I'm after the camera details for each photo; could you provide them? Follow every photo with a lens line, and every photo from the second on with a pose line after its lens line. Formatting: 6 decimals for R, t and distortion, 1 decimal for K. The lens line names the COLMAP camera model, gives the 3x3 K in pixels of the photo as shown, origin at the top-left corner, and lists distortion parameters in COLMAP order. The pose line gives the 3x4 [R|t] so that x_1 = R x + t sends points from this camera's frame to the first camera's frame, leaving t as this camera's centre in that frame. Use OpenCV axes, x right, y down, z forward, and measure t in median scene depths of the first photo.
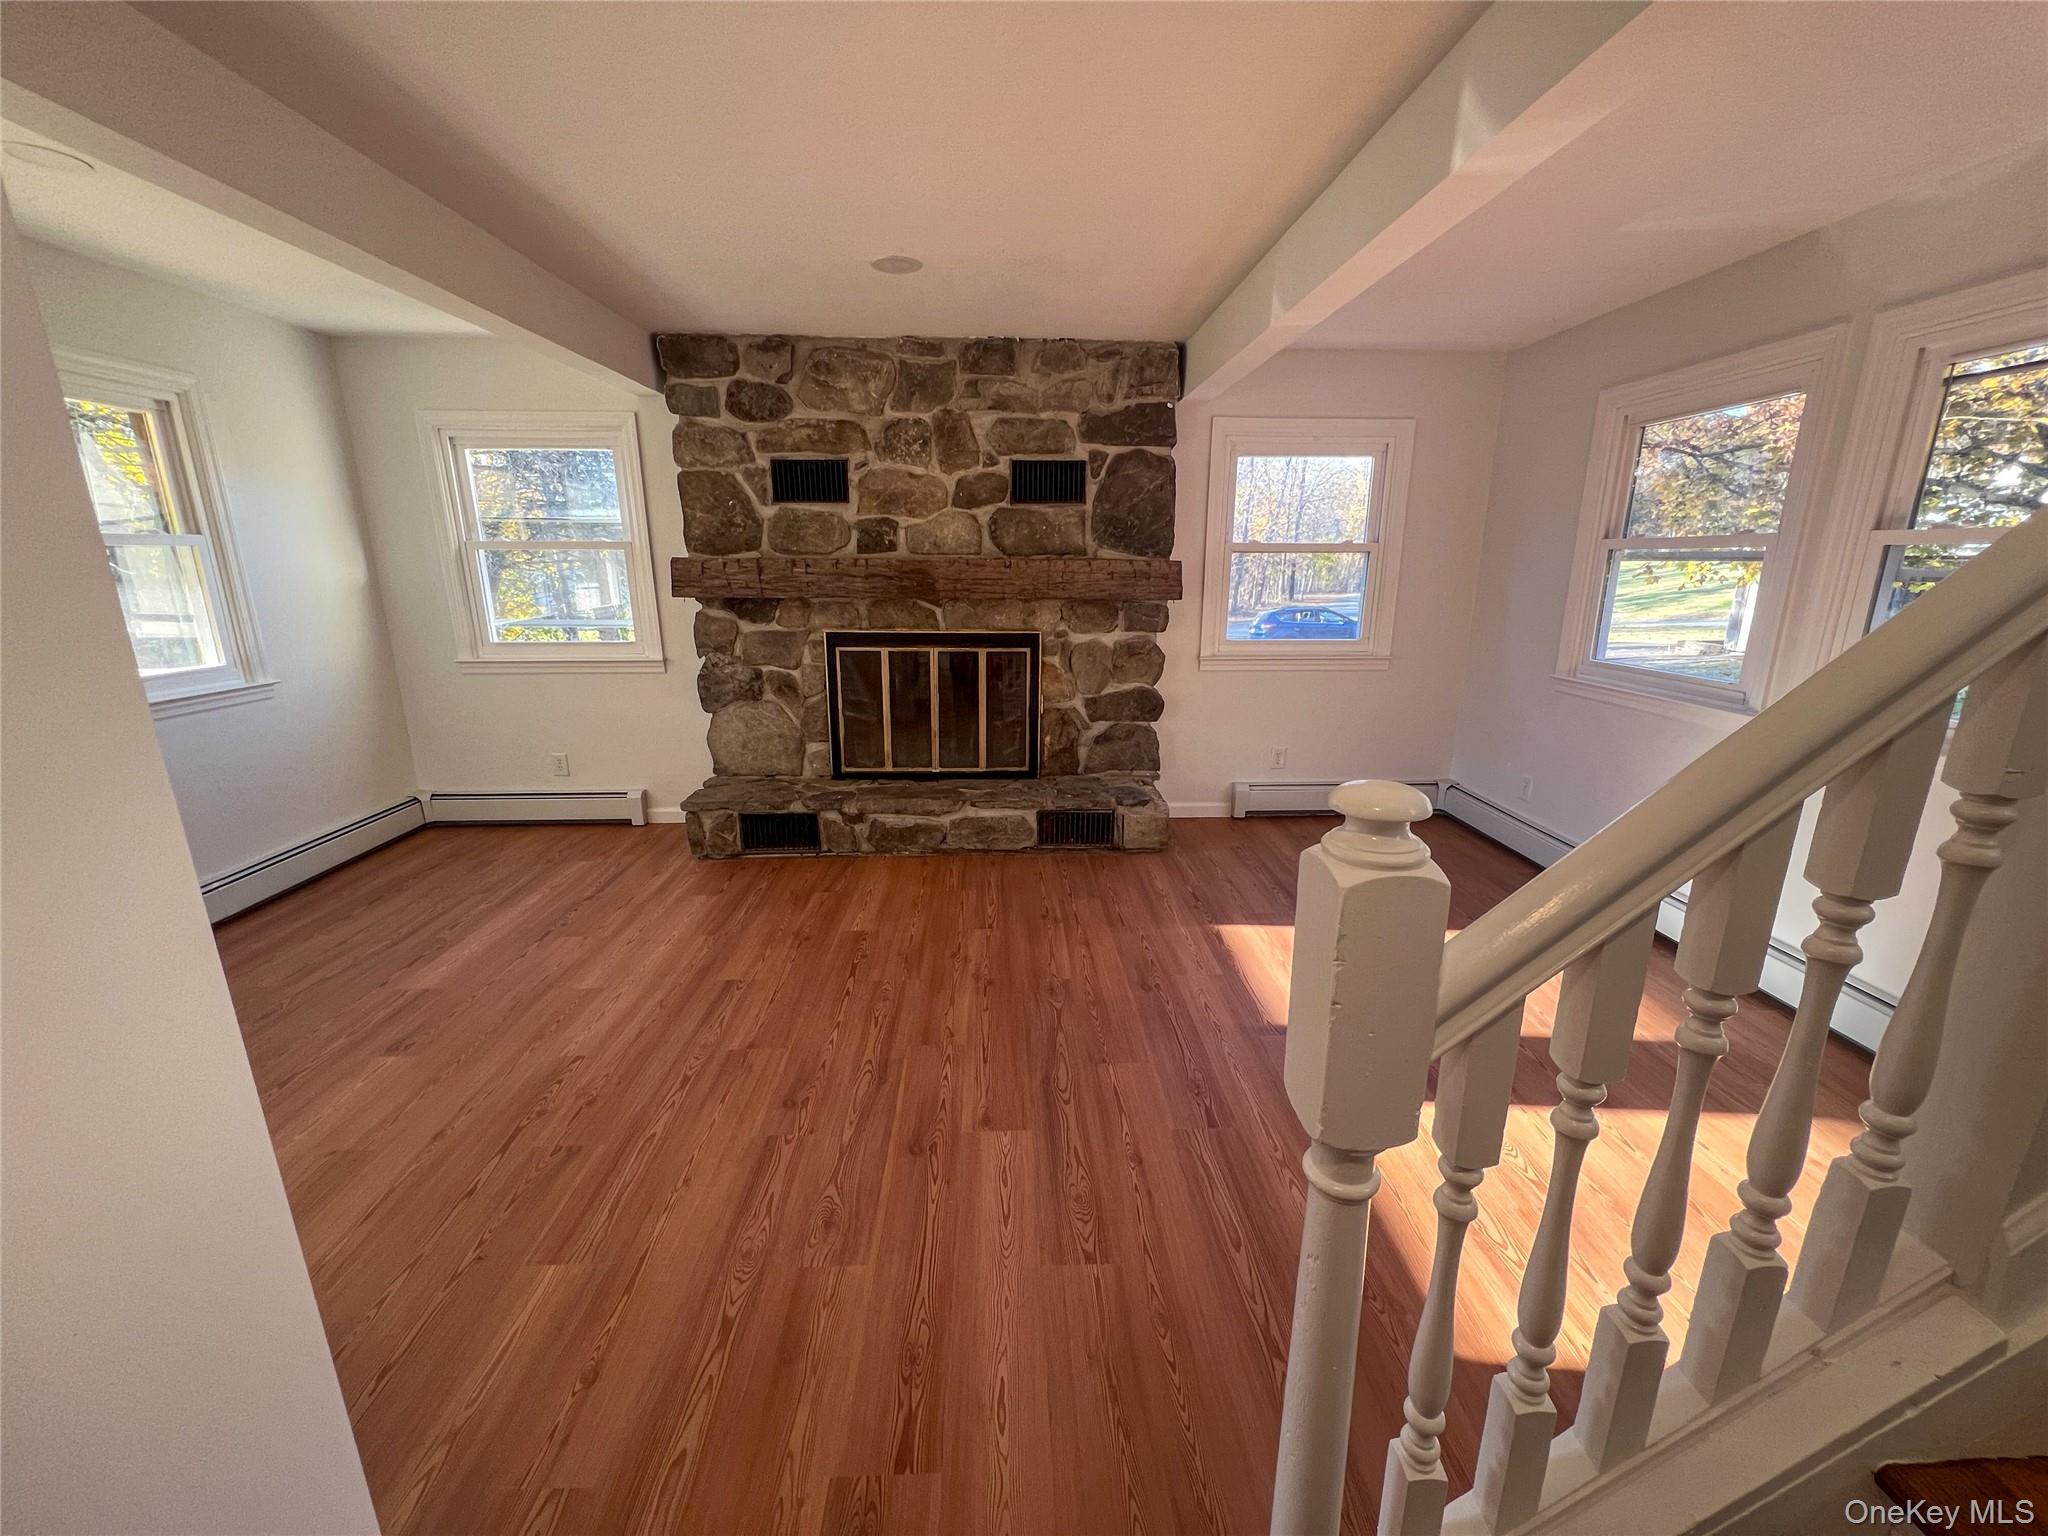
lens RADIAL K [[823.7, 0, 1015.6], [0, 823.7, 778.2], [0, 0, 1]] dist [-0.003491, -0.000270]
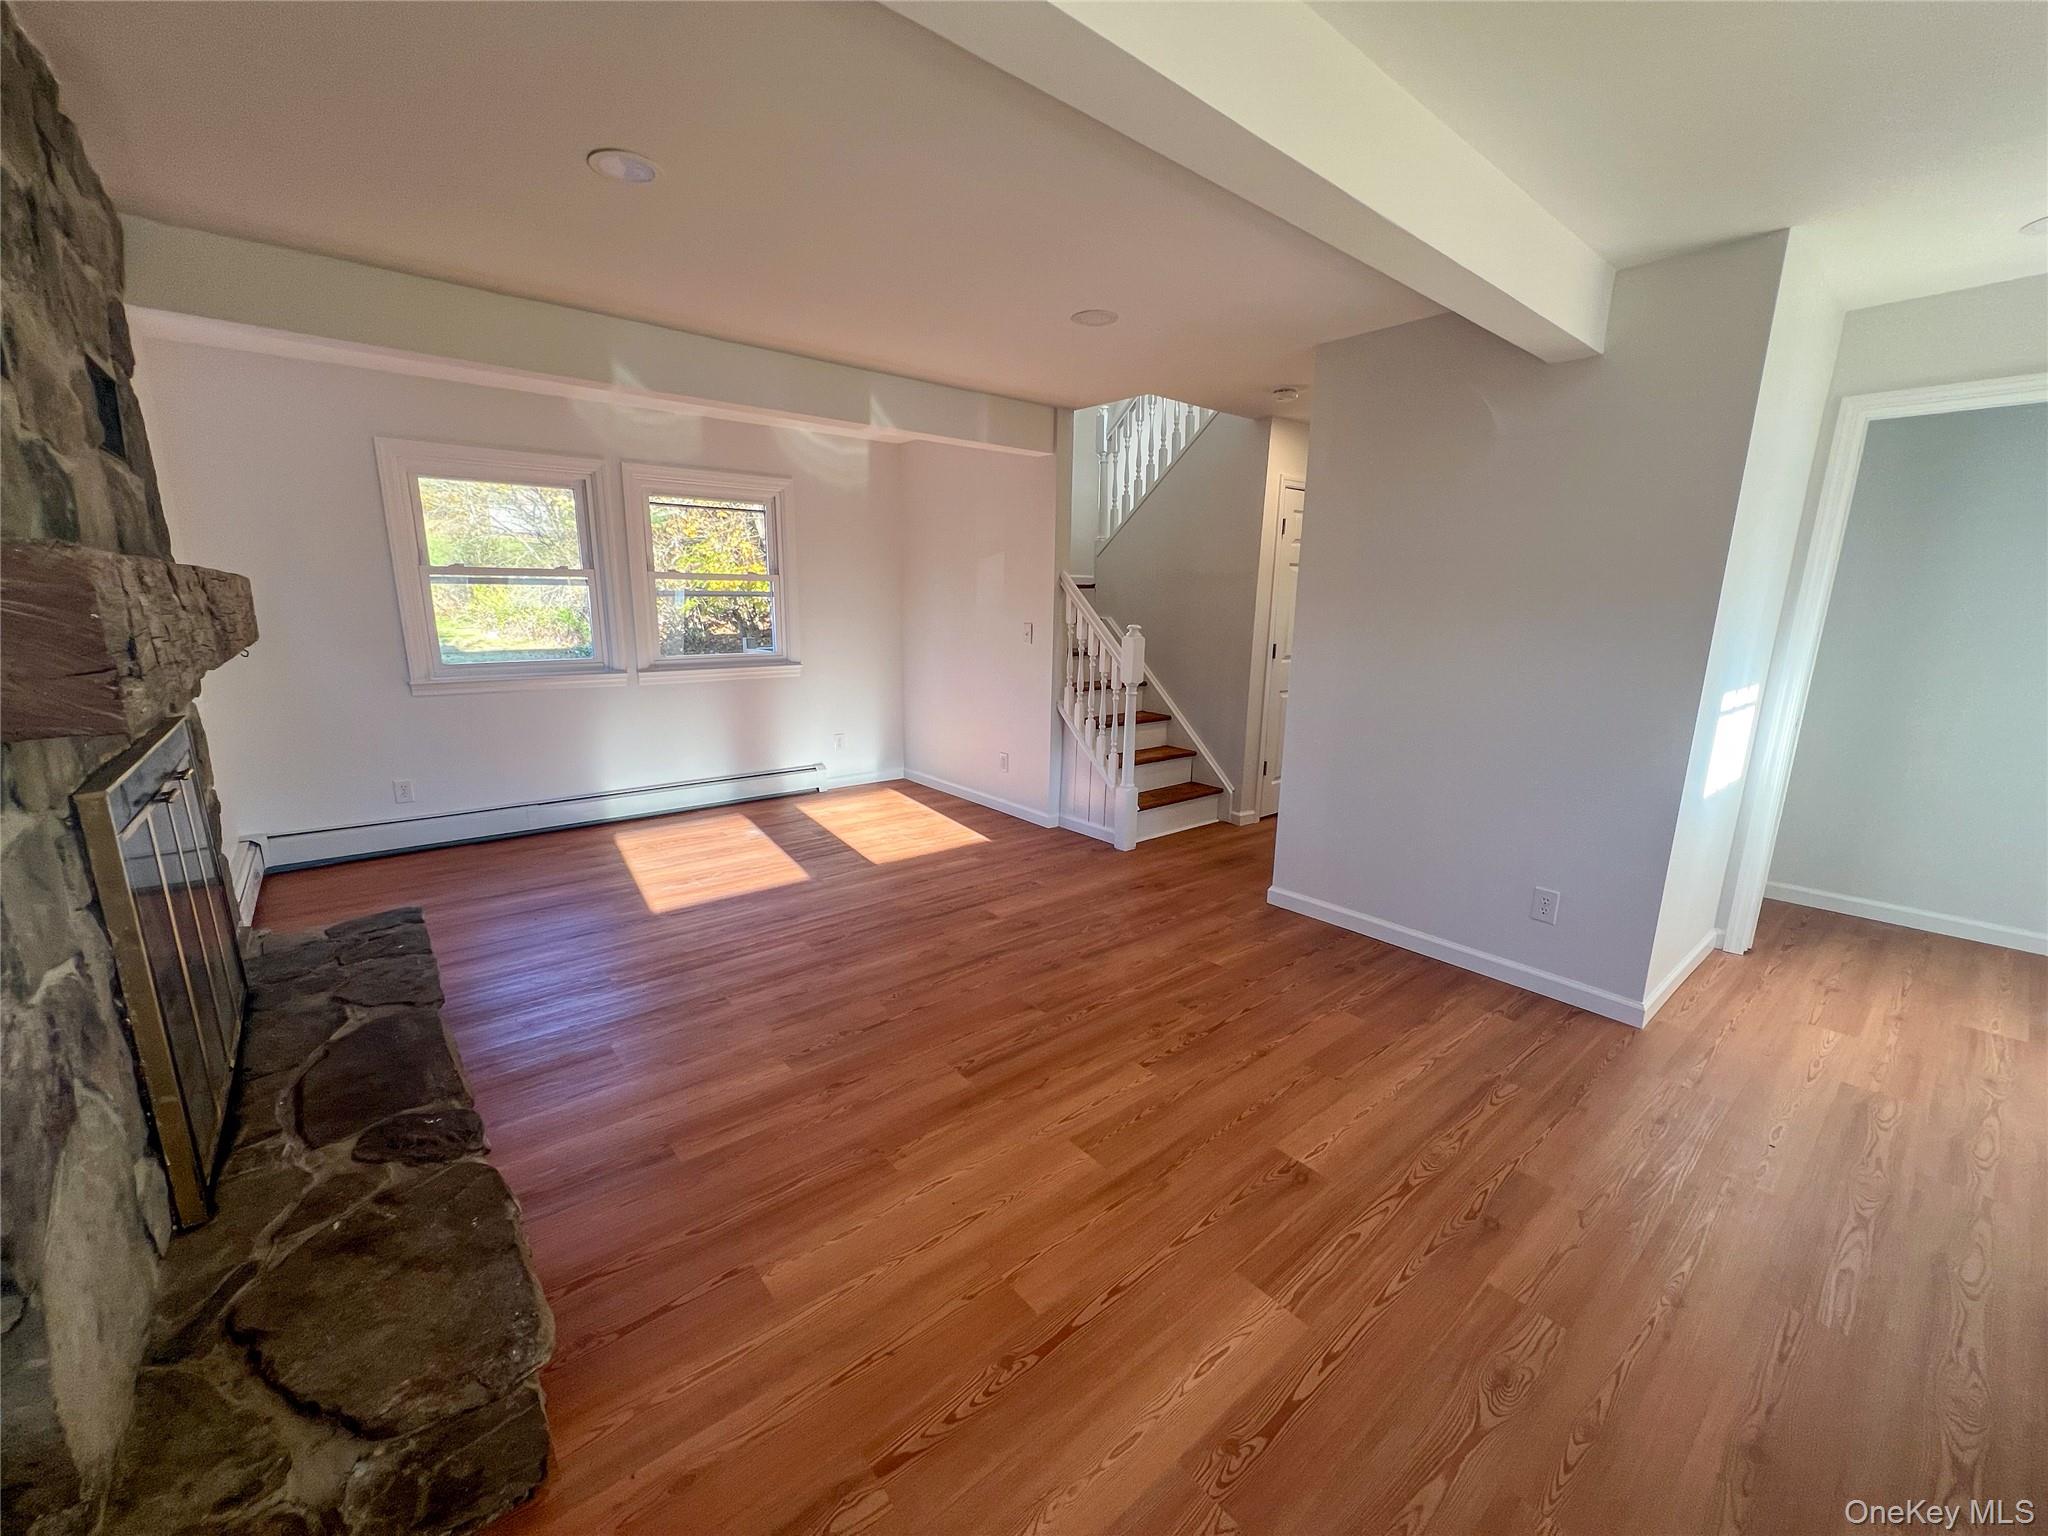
lens RADIAL K [[823.7, 0, 1024.2], [0, 823.7, 768.3], [0, 0, 1]] dist [-0.003491, -0.000270]
pose [[-0.616204, -0.173848, 0.768160, -1.215444], [0.188987, 0.914199, 0.358502, -0.420032], [-0.764576, 0.366082, -0.530479, 1.588027]]
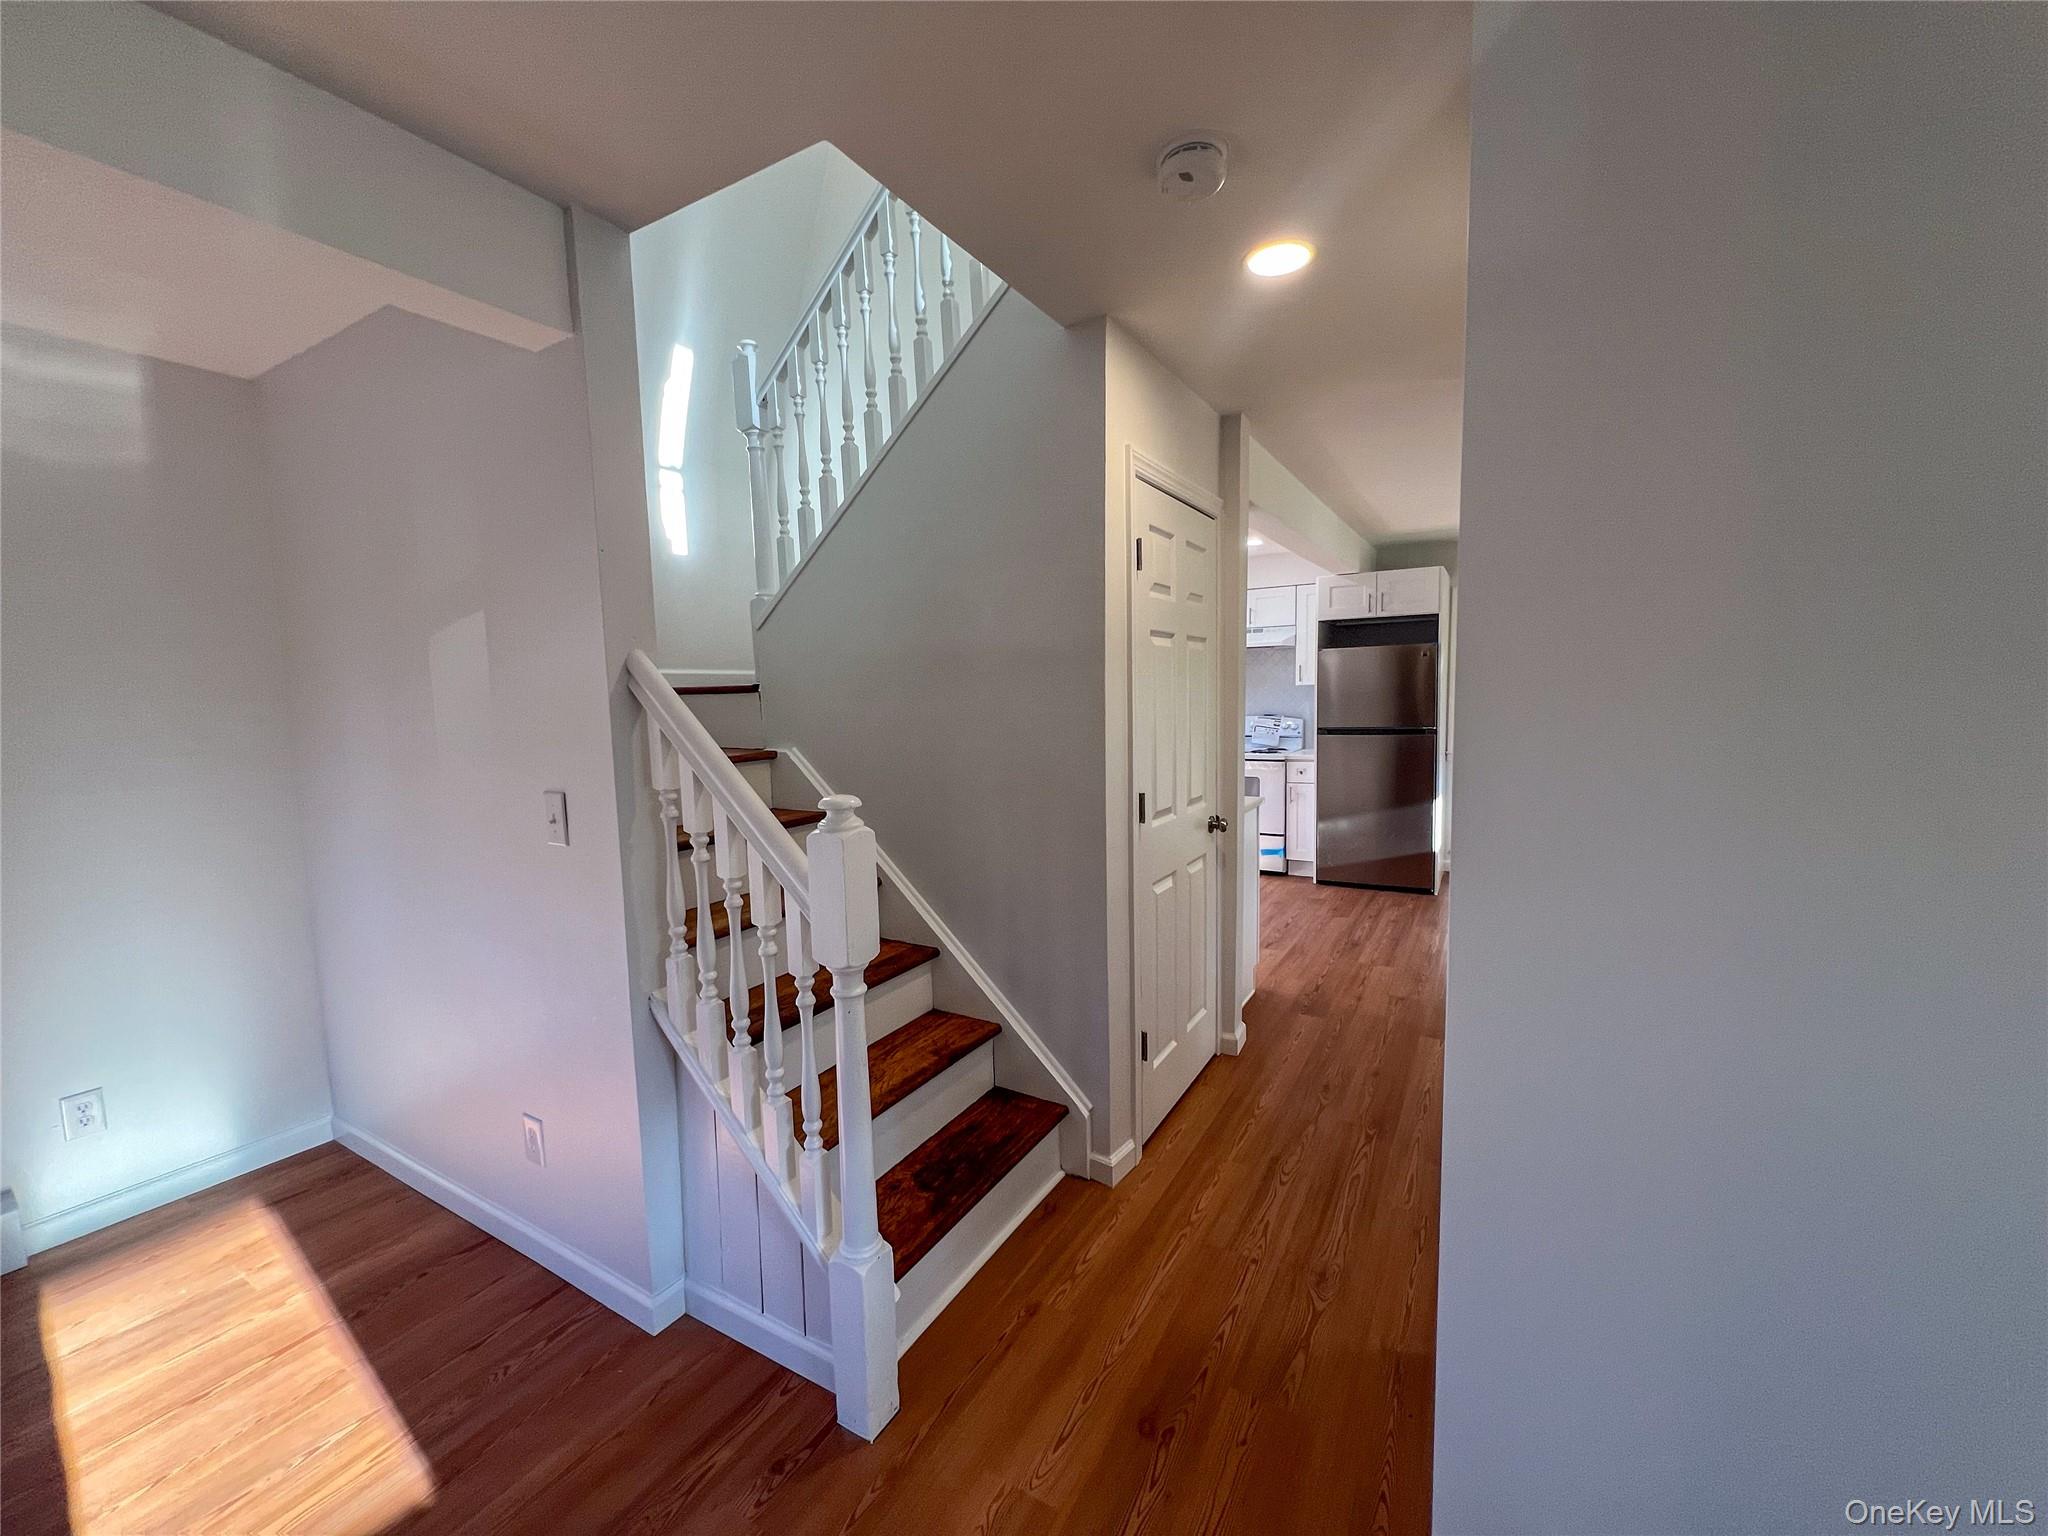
lens RADIAL K [[823.7, 0, 1023.0], [0, 823.7, 762.9], [0, 0, 1]] dist [-0.003491, -0.000270]
pose [[-0.843982, -0.027903, 0.535645, -0.362354], [0.162432, 0.938456, 0.304821, -0.201303], [-0.511185, 0.344269, -0.787508, 0.731074]]
